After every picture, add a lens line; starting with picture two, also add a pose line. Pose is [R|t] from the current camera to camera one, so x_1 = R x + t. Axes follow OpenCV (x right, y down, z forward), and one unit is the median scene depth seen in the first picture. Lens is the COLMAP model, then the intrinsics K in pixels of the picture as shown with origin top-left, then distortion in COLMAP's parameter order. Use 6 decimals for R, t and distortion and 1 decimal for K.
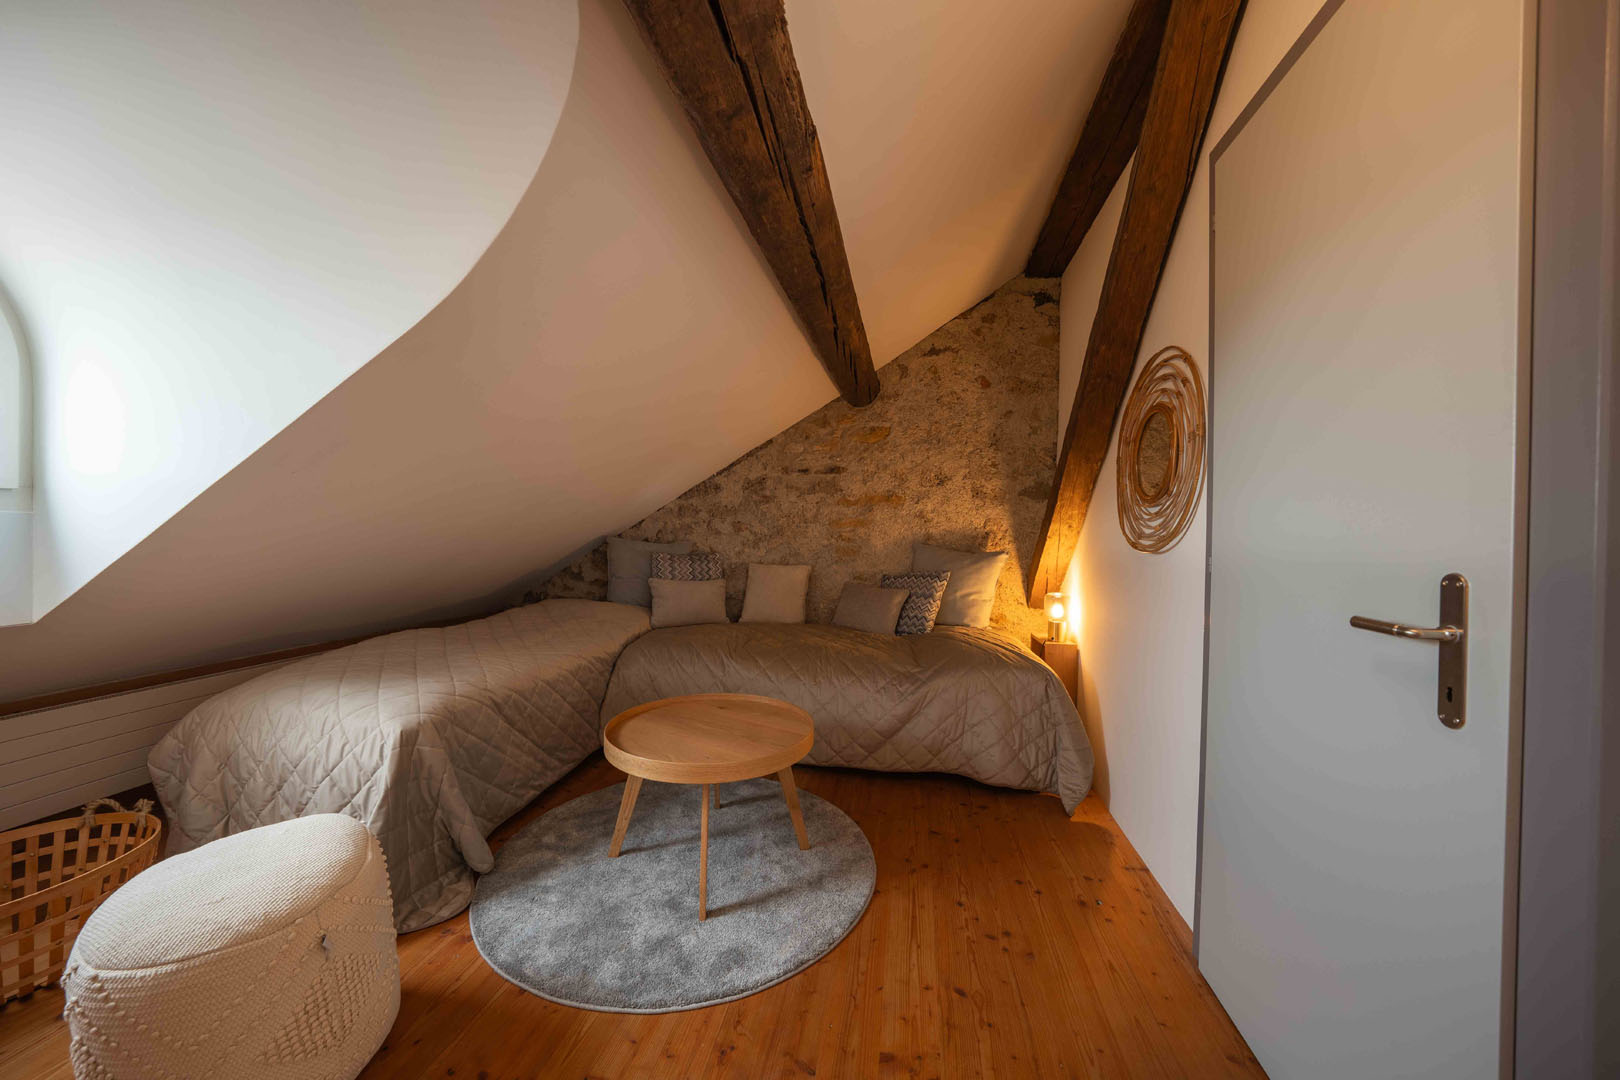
lens RADIAL K [[565.4, 0, 810.0], [0, 565.4, 540.0], [0, 0, 1]] dist [-0.030153, 0.006361]
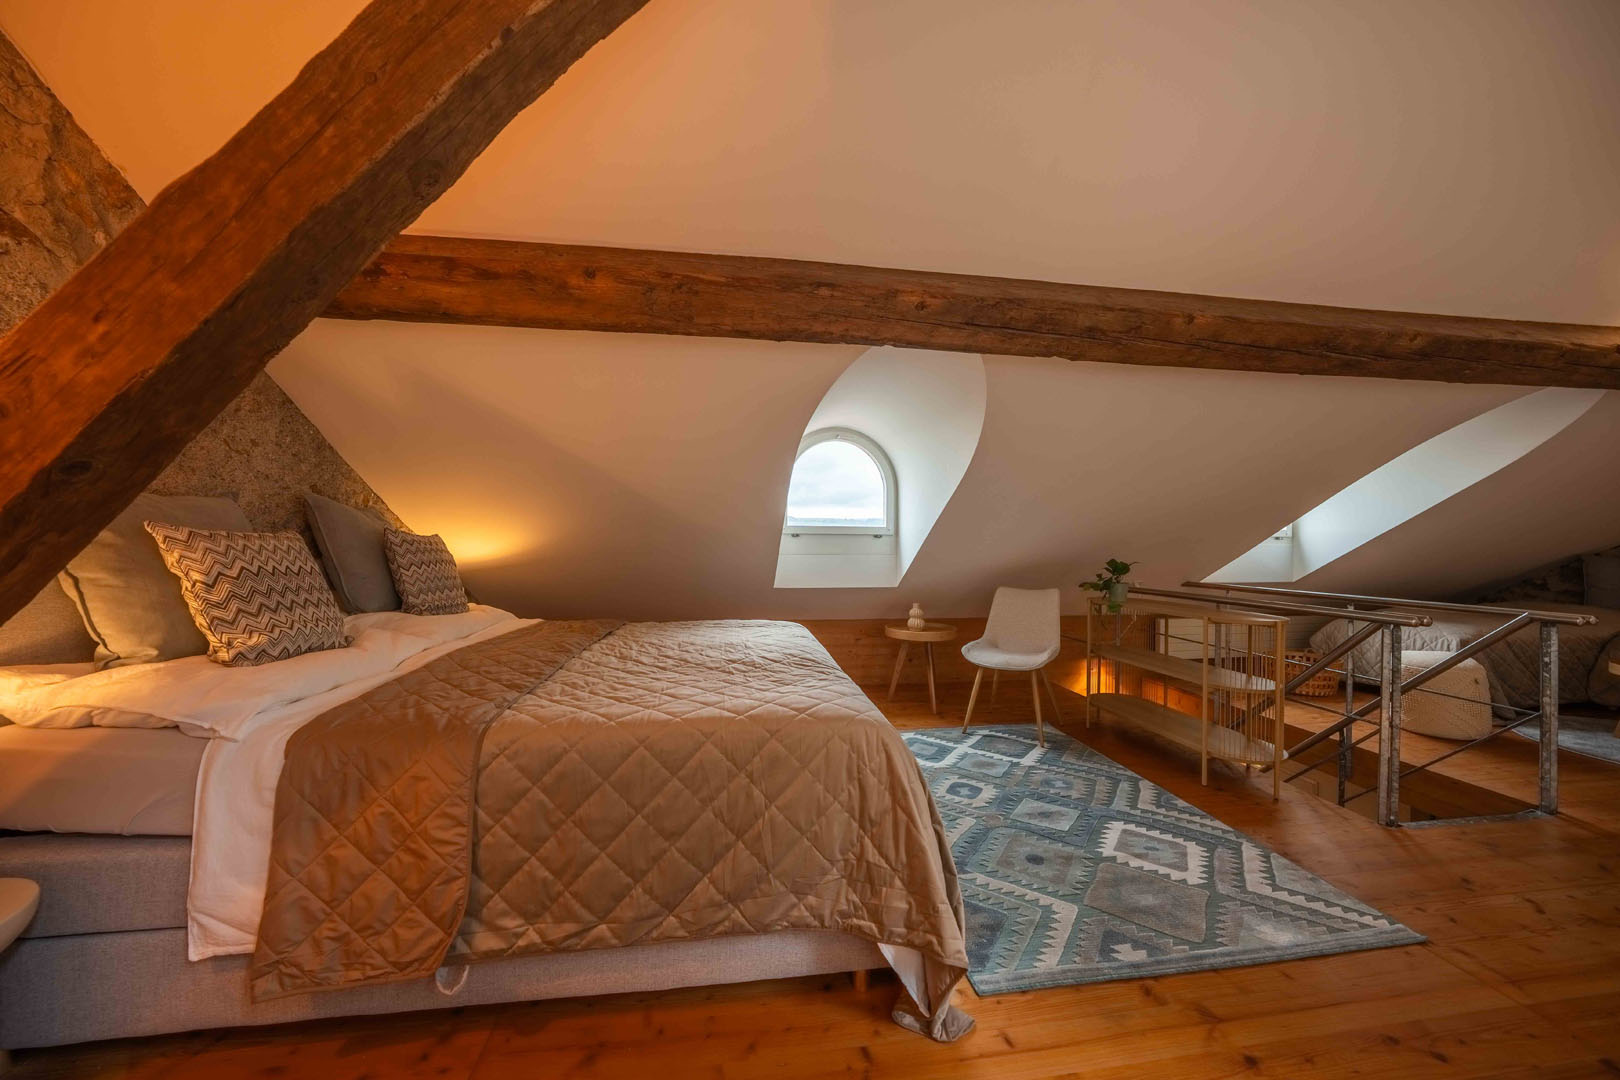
lens RADIAL K [[565.4, 0, 810.0], [0, 565.4, 540.0], [0, 0, 1]] dist [-0.030153, 0.006361]
pose [[0.311556, -0.020808, -0.950000, 0.264349], [-0.010993, 0.999614, -0.025500, 0.010716], [0.950164, 0.018388, 0.311207, -1.037130]]
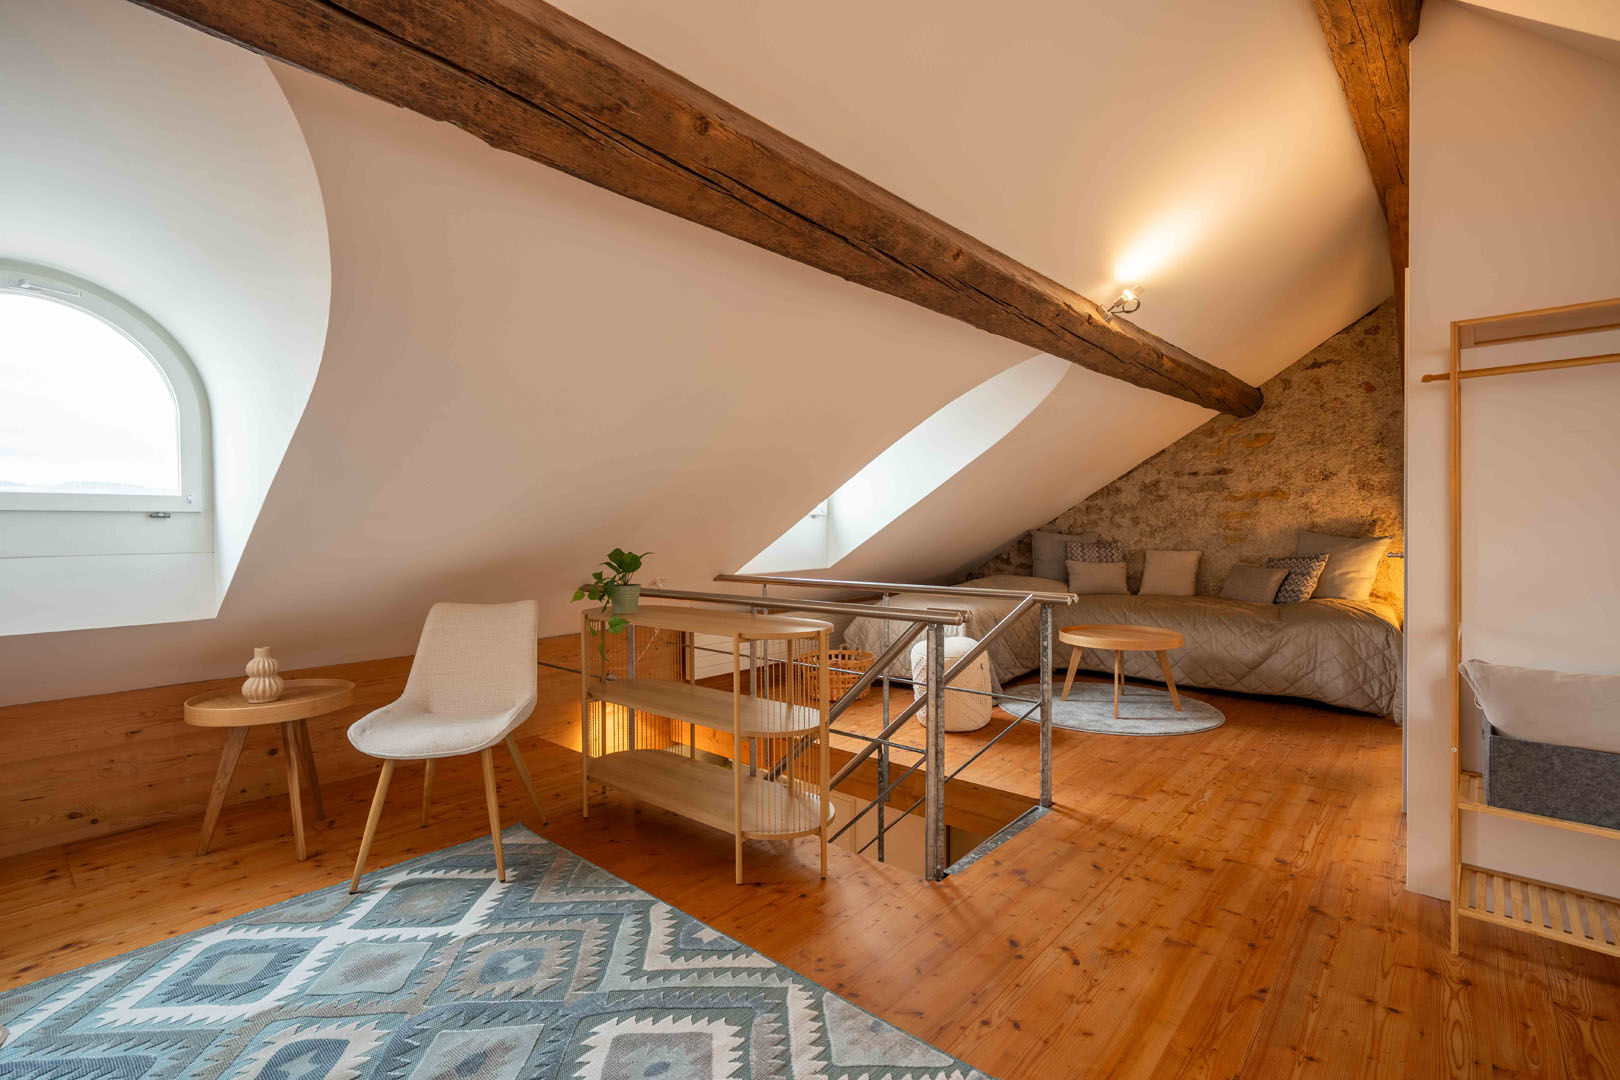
lens RADIAL K [[738.6, 0, 810.0], [0, 738.6, 540.0], [0, 0, 1]] dist [-0.003659, -0.000307]
pose [[0.851204, -0.014257, -0.524641, 0.122910], [0.016881, 0.999857, 0.000218, 0.007051], [0.524563, -0.009042, 0.851324, -0.827335]]
